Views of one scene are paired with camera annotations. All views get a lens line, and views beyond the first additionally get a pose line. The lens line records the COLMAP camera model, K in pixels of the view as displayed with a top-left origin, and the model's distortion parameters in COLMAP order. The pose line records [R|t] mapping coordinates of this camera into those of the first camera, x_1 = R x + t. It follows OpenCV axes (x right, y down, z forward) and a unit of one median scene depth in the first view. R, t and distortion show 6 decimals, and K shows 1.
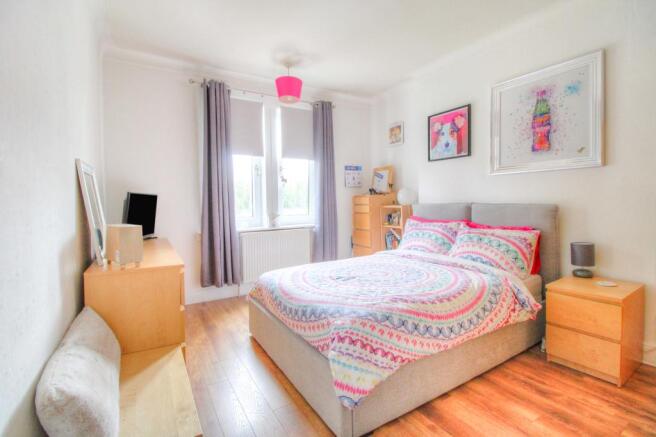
lens RADIAL K [[304.3, 0, 335.2], [0, 304.3, 212.8], [0, 0, 1]] dist [0.000656, -0.000209]
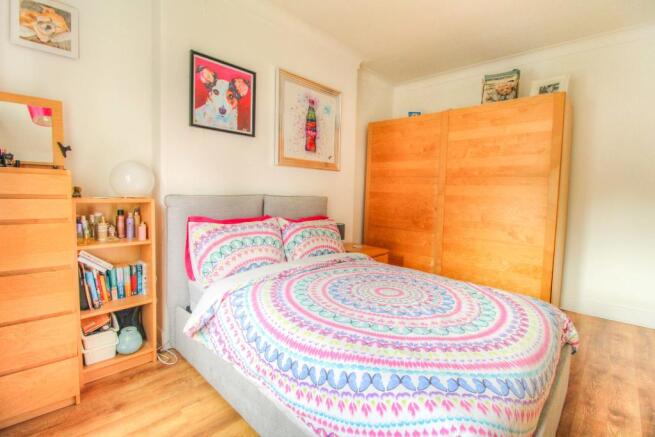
lens RADIAL K [[299.0, 0, 327.5], [0, 299.0, 218.5], [0, 0, 1]] dist [-0.024993, -0.000080]
pose [[-0.230504, -0.078790, 0.969876, -0.396869], [0.012254, 0.996402, 0.083857, -0.033580], [-0.972994, 0.031214, -0.228709, 0.996505]]
